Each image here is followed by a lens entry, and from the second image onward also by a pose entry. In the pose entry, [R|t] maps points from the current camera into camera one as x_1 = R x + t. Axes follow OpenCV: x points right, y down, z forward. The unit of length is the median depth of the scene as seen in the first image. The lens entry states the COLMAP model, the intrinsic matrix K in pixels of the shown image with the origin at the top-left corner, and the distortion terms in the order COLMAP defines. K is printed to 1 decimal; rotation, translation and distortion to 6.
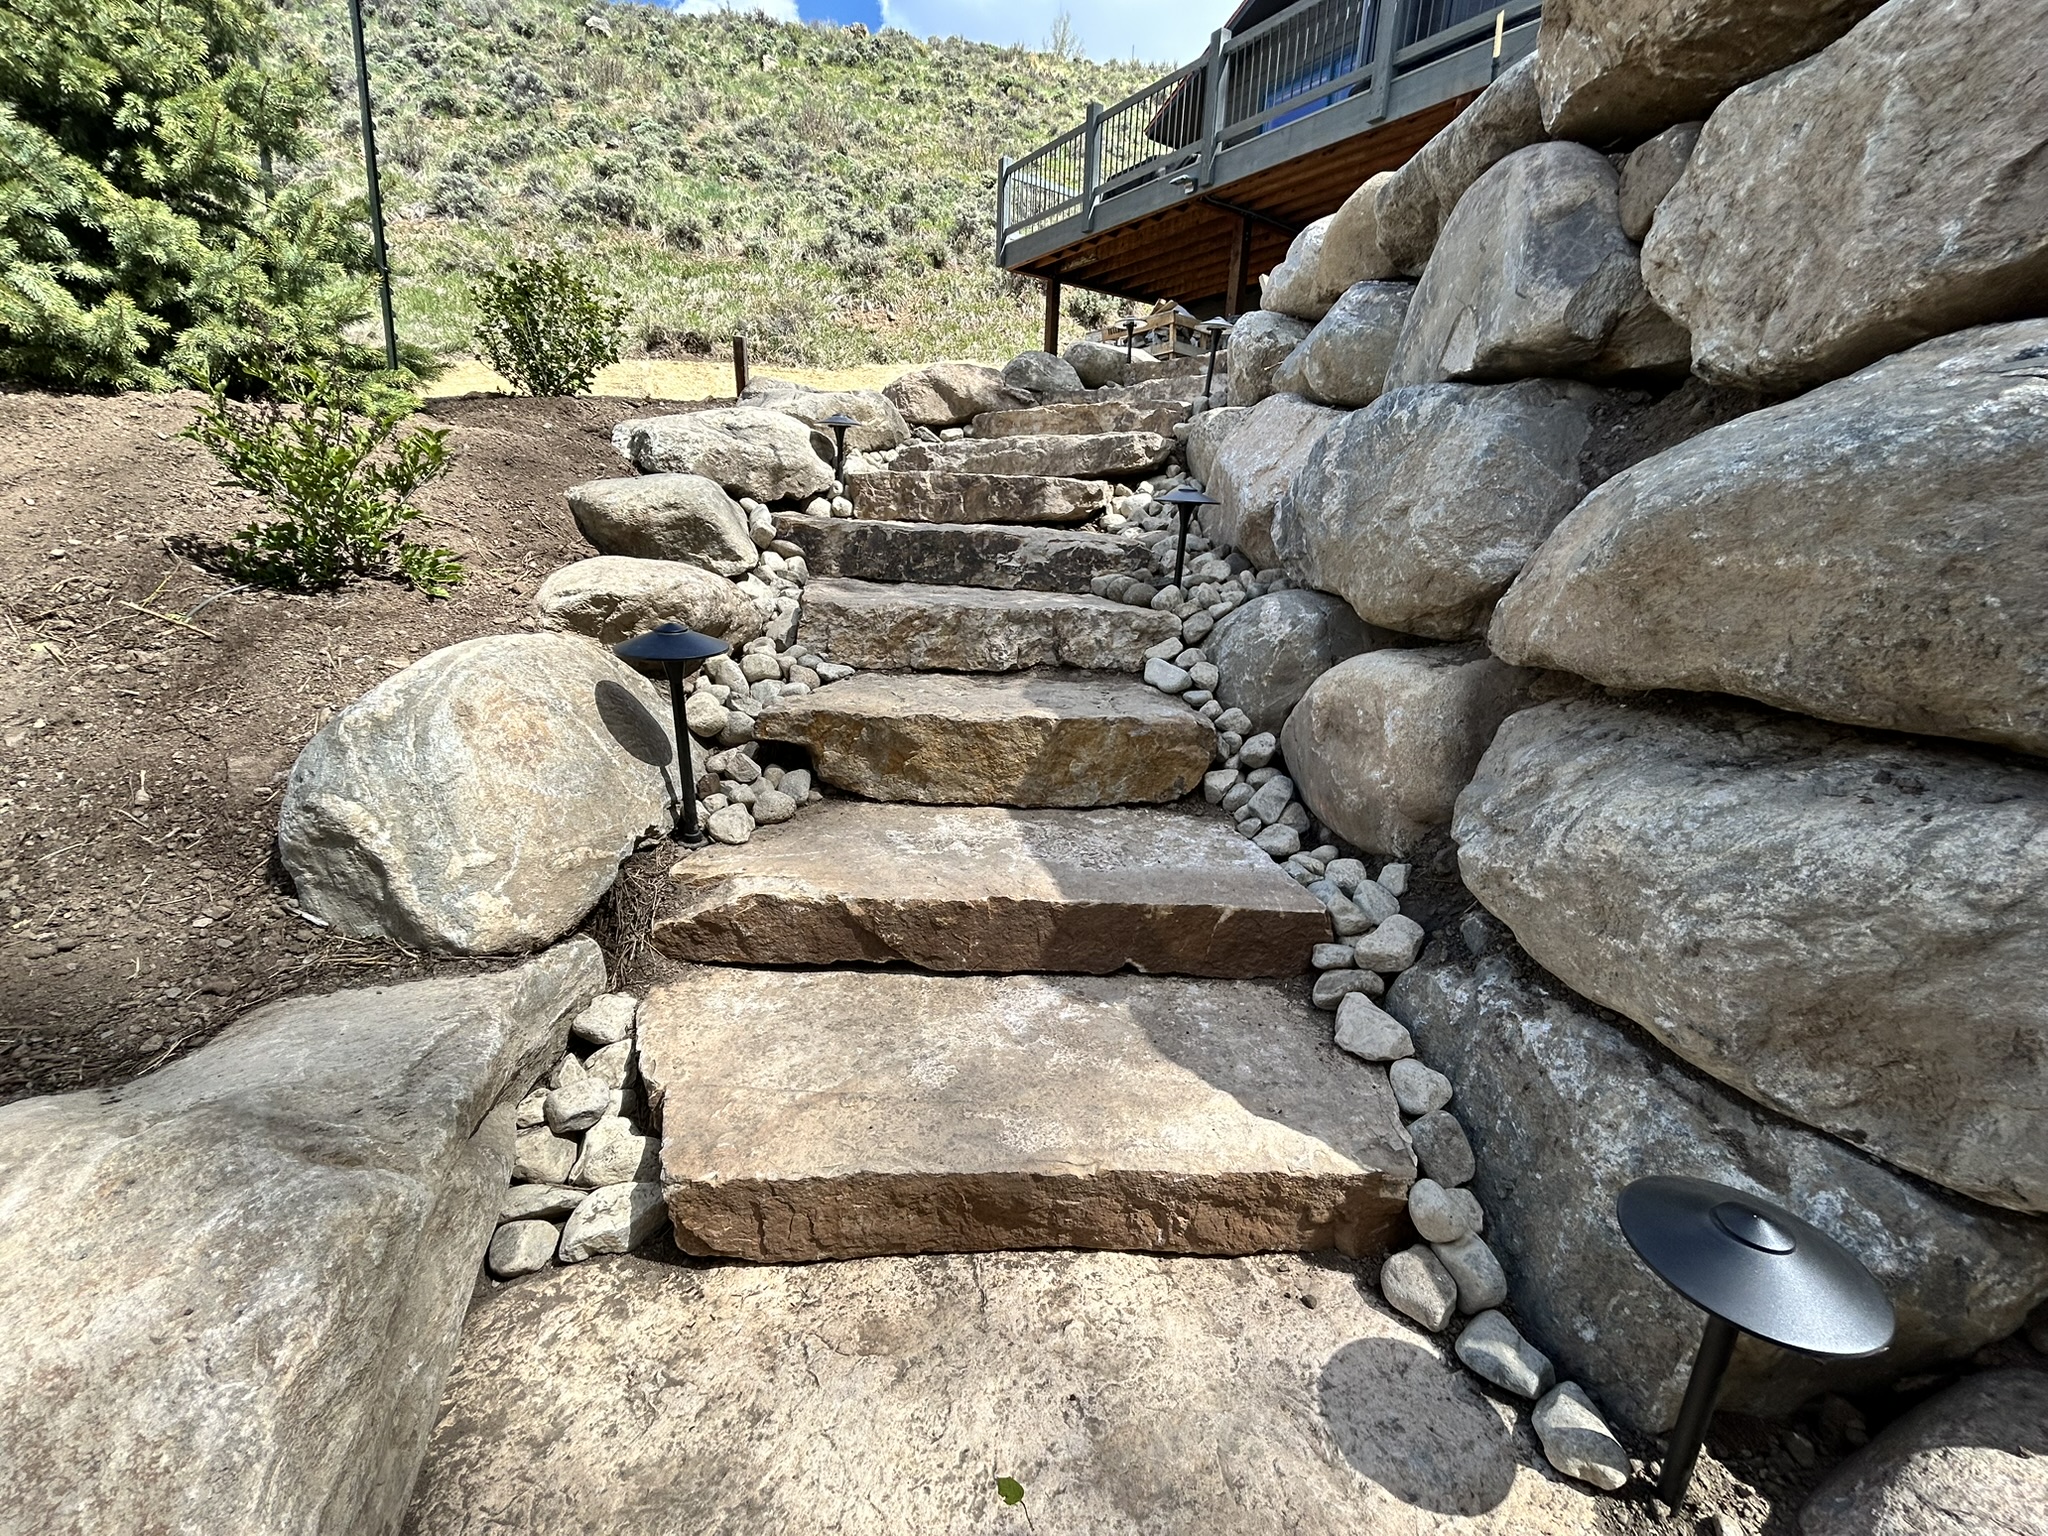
lens RADIAL K [[821.9, 0, 1020.7], [0, 821.9, 766.5], [0, 0, 1]] dist [-0.010092, 0.001254]
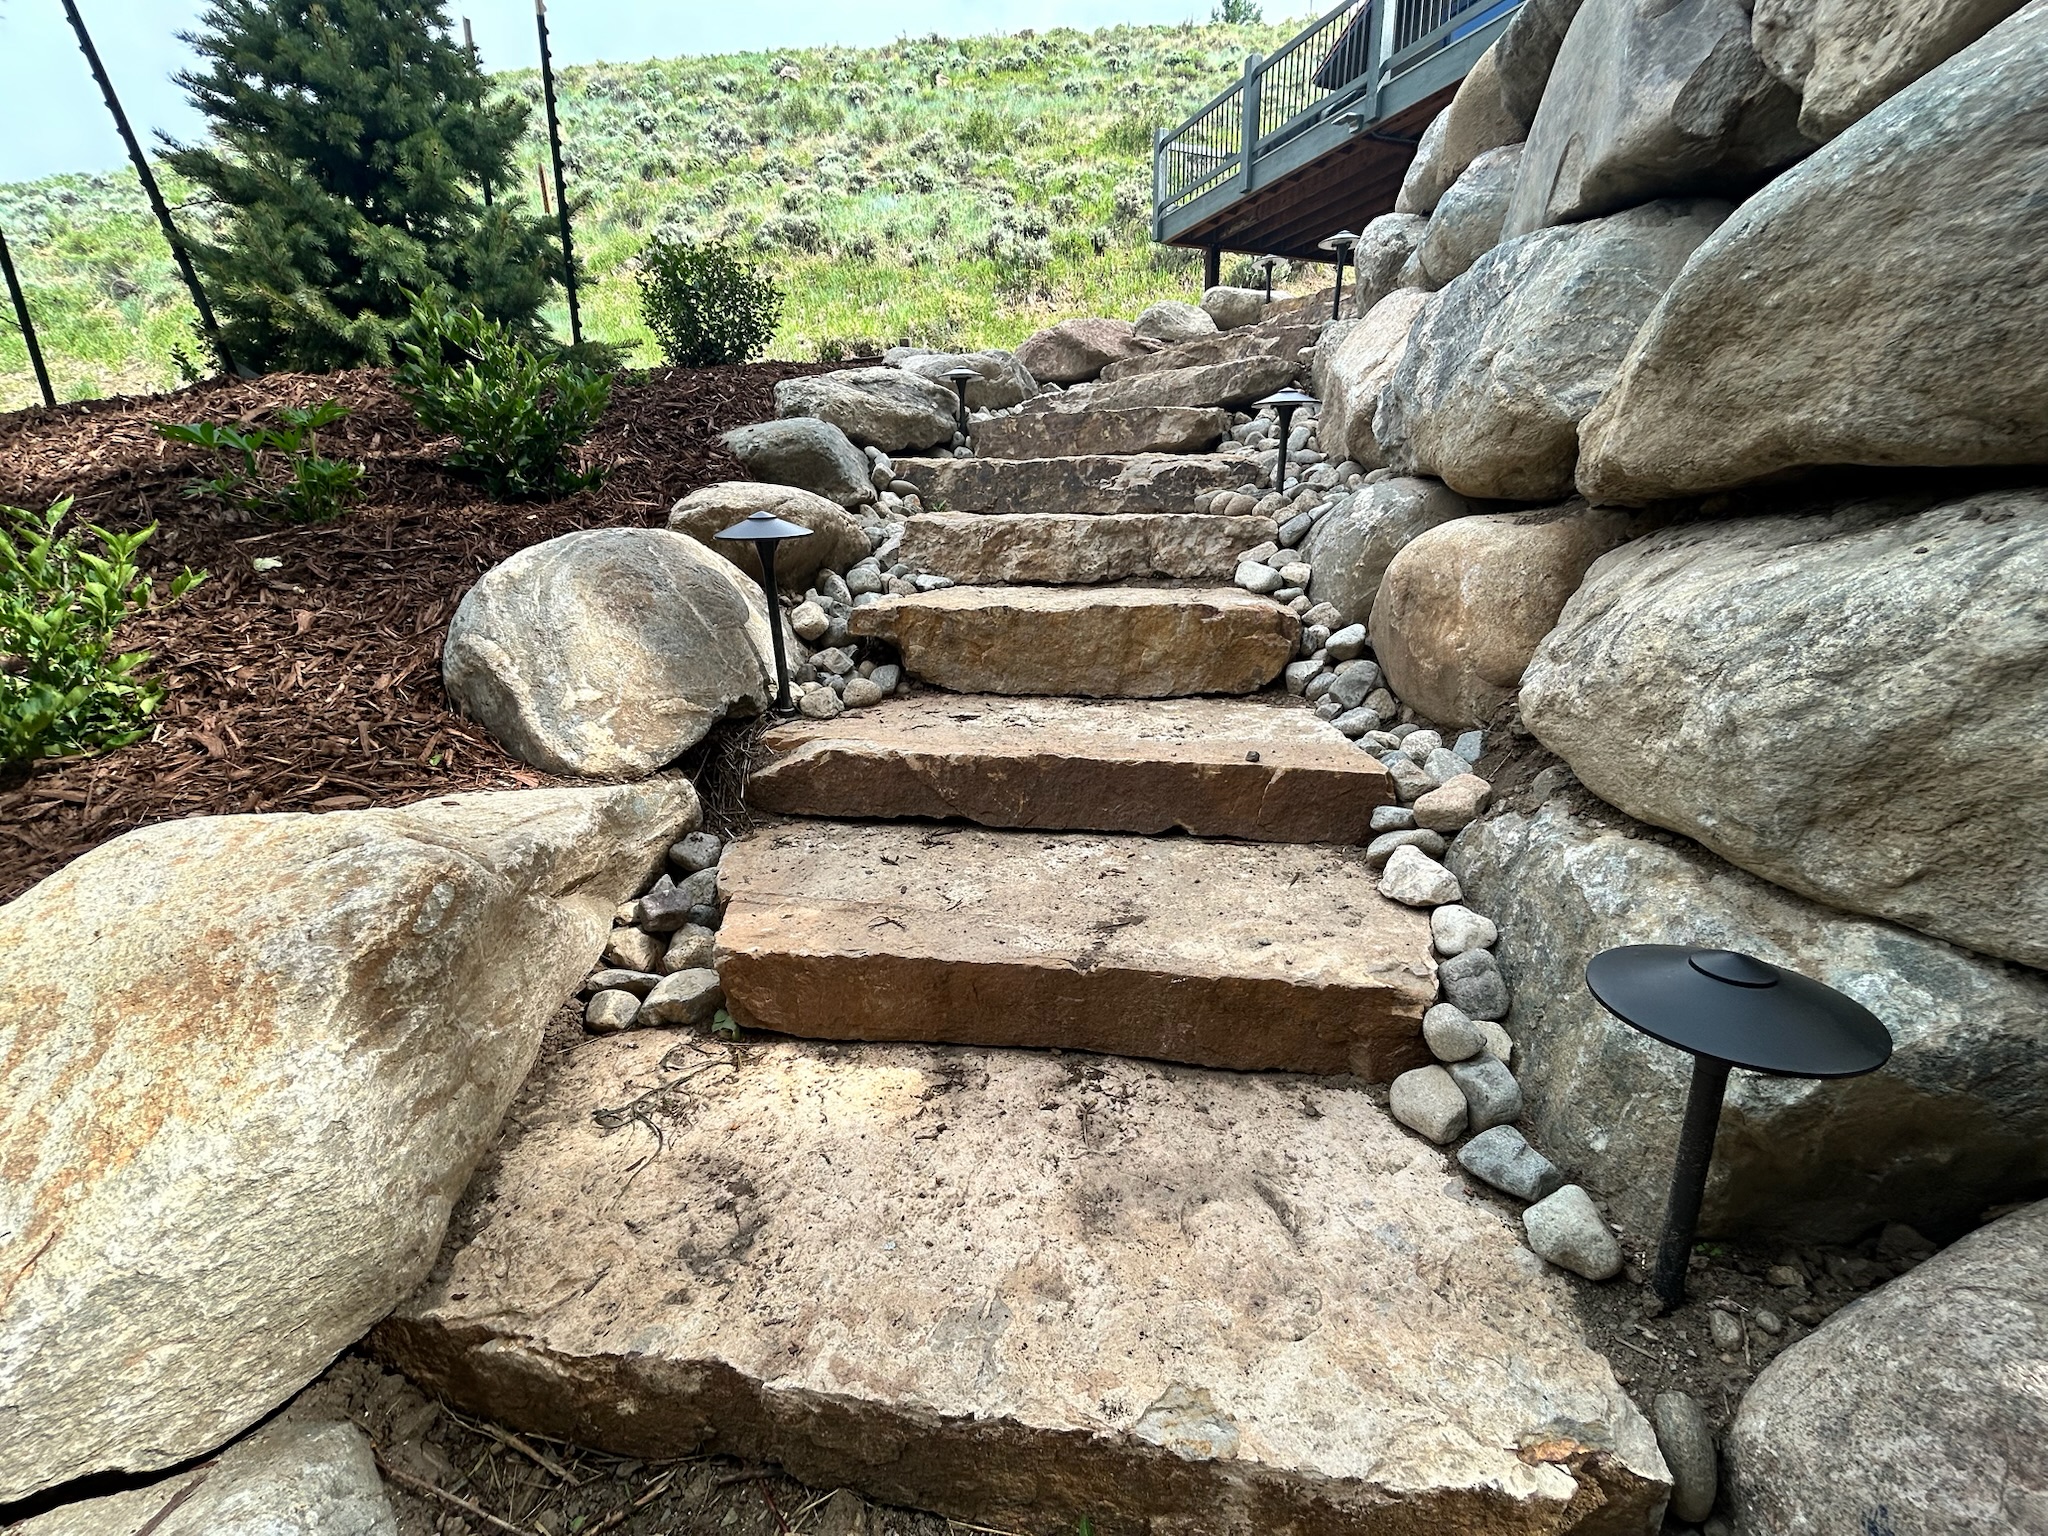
lens RADIAL K [[821.9, 0, 1027.1], [0, 821.9, 772.8], [0, 0, 1]] dist [-0.010092, 0.001254]
pose [[0.979532, -0.000258, -0.201289, 0.135851], [0.002116, 0.999957, 0.009016, 0.147680], [0.201278, -0.009258, 0.979490, -0.024074]]
